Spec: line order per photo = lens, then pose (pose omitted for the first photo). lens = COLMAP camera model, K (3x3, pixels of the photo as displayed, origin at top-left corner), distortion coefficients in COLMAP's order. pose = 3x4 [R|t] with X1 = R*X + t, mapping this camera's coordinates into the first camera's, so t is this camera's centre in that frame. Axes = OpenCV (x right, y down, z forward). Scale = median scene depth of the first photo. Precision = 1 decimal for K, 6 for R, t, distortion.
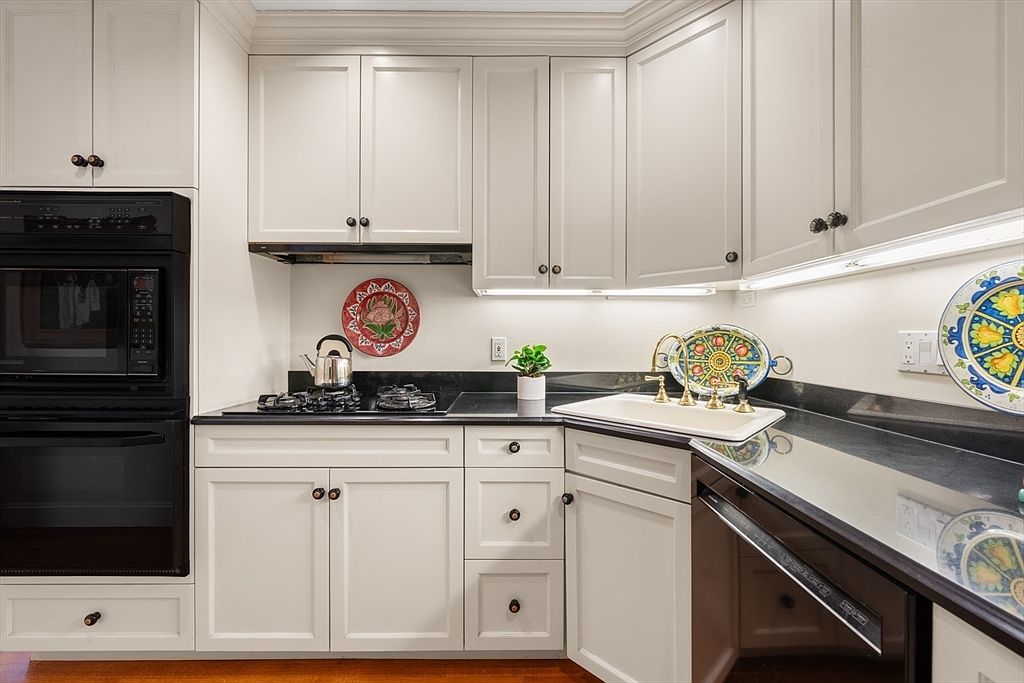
lens RADIAL K [[423.8, 0, 517.8], [0, 423.8, 339.0], [0, 0, 1]] dist [-0.000735, 0.000023]
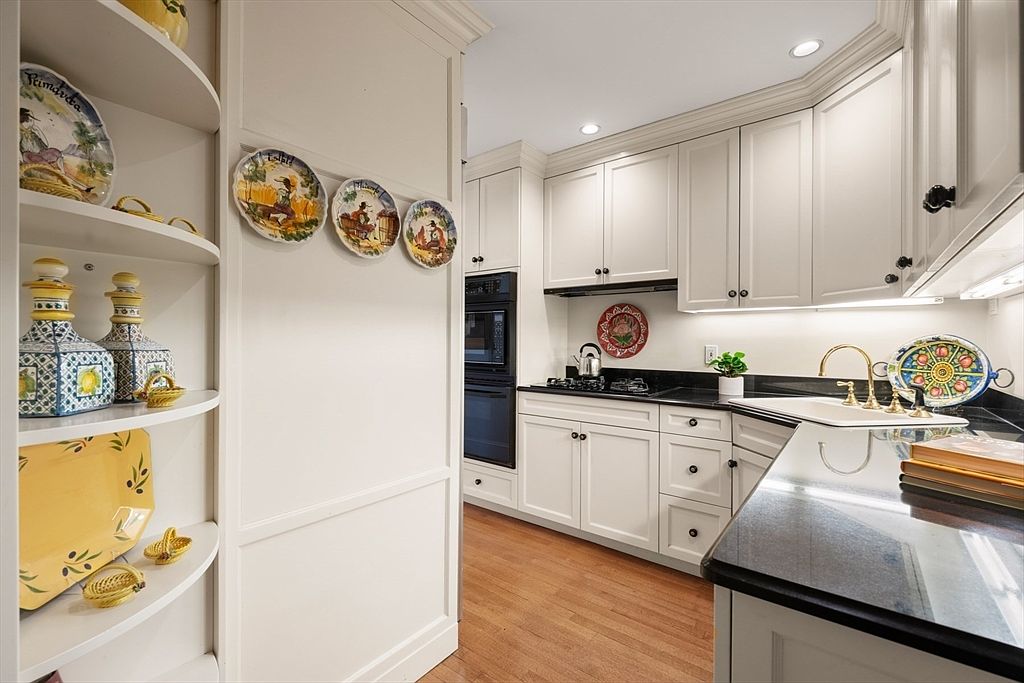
lens RADIAL K [[423.8, 0, 517.8], [0, 423.8, 339.0], [0, 0, 1]] dist [-0.000735, 0.000023]
pose [[0.792463, -0.000816, -0.609919, 0.317521], [-0.004607, 0.999963, -0.007323, -0.013052], [0.609903, 0.008613, 0.792430, -0.409454]]
